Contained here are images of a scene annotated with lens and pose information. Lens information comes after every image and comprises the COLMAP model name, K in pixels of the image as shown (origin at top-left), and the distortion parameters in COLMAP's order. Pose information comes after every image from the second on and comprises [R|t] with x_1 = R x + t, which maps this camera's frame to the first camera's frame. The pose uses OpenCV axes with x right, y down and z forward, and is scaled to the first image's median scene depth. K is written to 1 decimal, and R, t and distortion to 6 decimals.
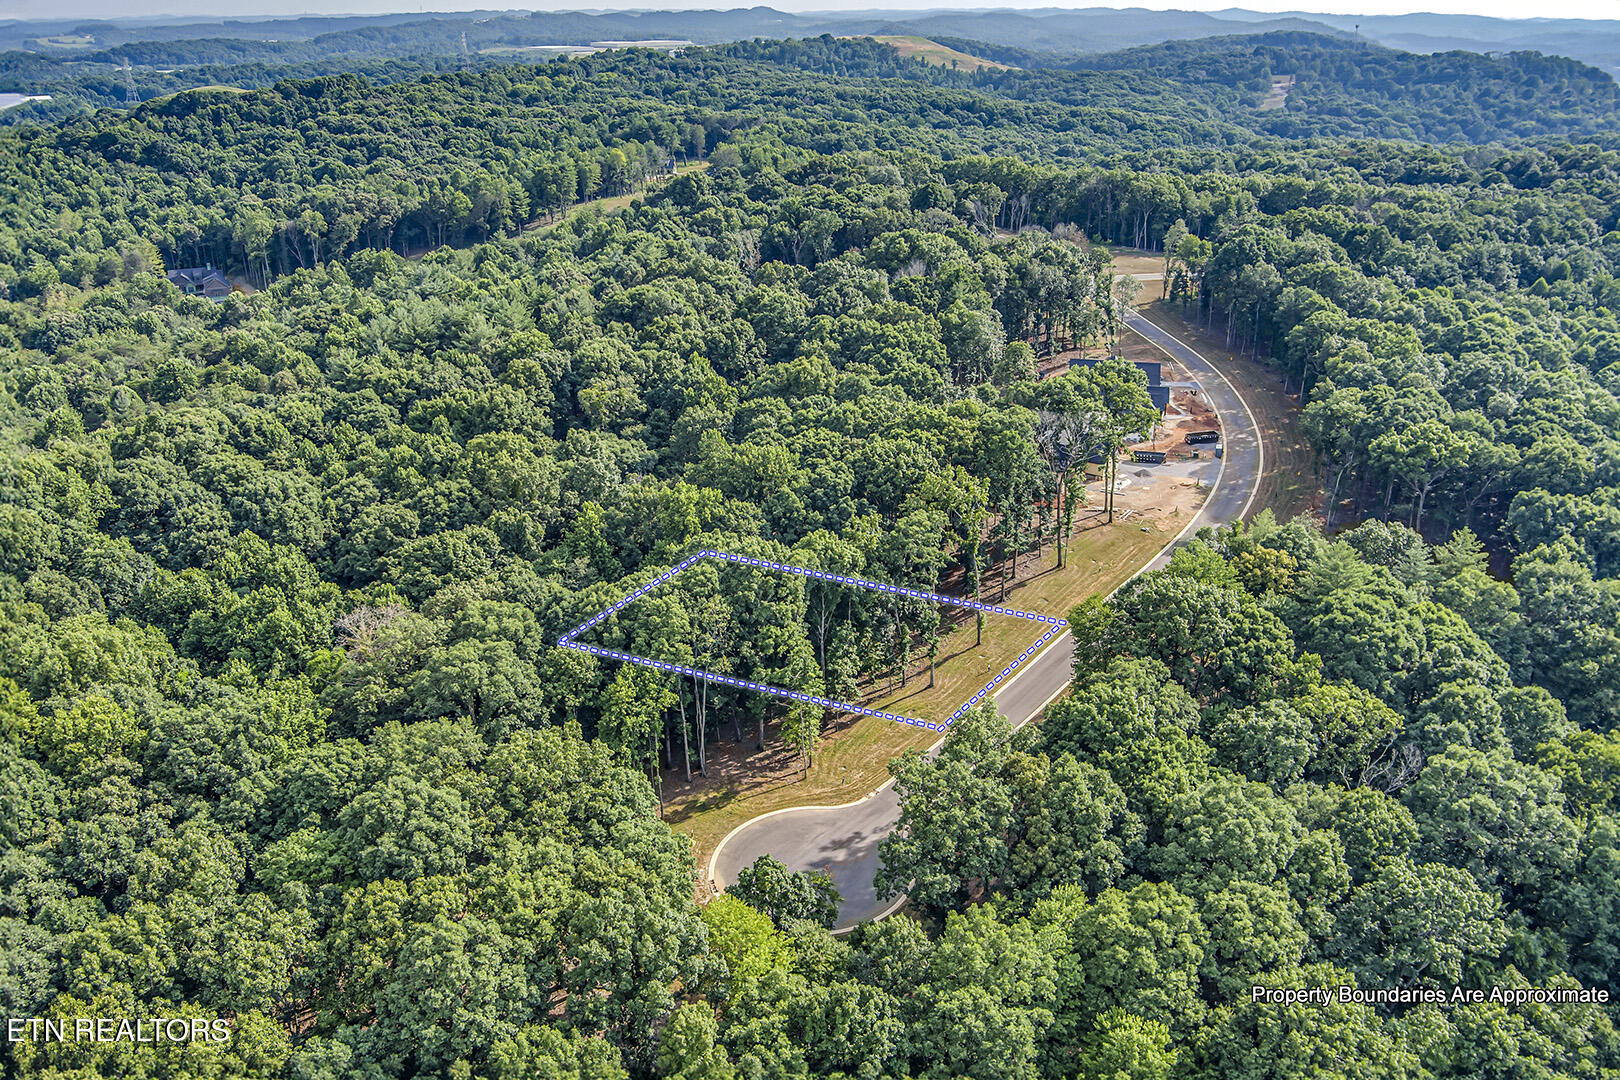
lens RADIAL K [[1314.9, 0, 810.0], [0, 1314.9, 540.0], [0, 0, 1]] dist [-0.082822, 0.026416]
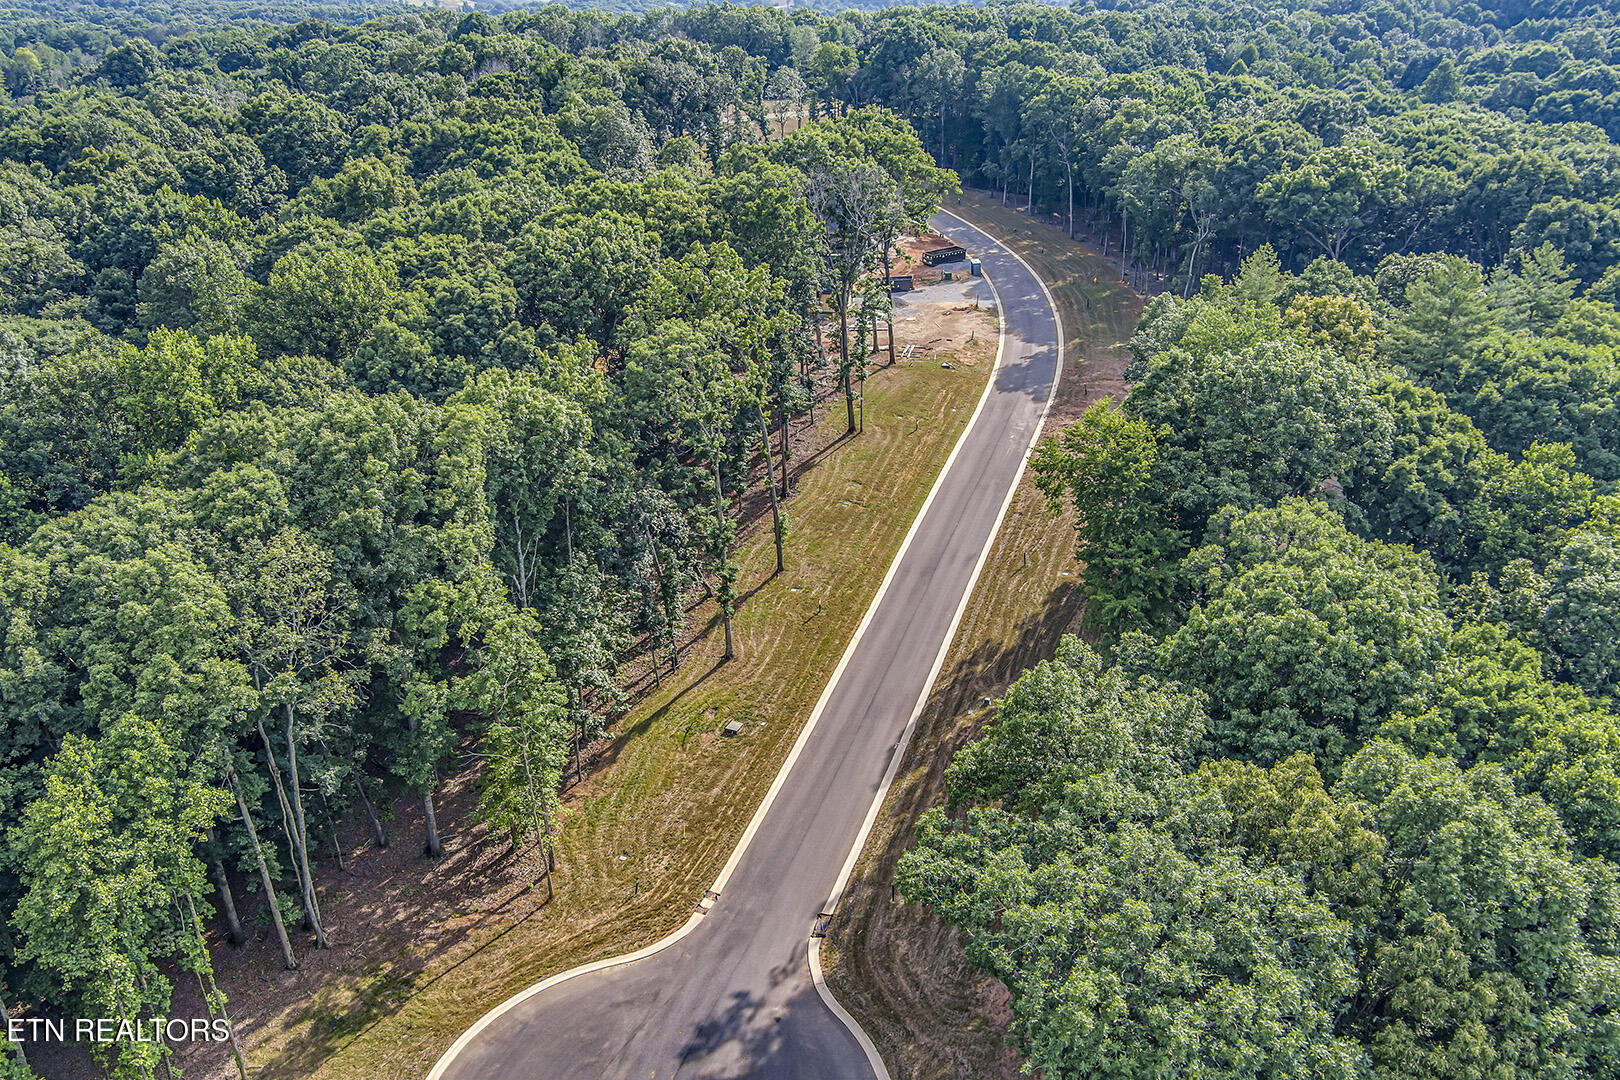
lens RADIAL K [[1314.9, 0, 810.0], [0, 1314.9, 540.0], [0, 0, 1]] dist [-0.082822, 0.026416]
pose [[0.929721, -0.160099, 0.331643, -0.049537], [0.153622, 0.987066, 0.045842, 0.047563], [-0.334693, 0.008328, 0.942290, 0.516102]]
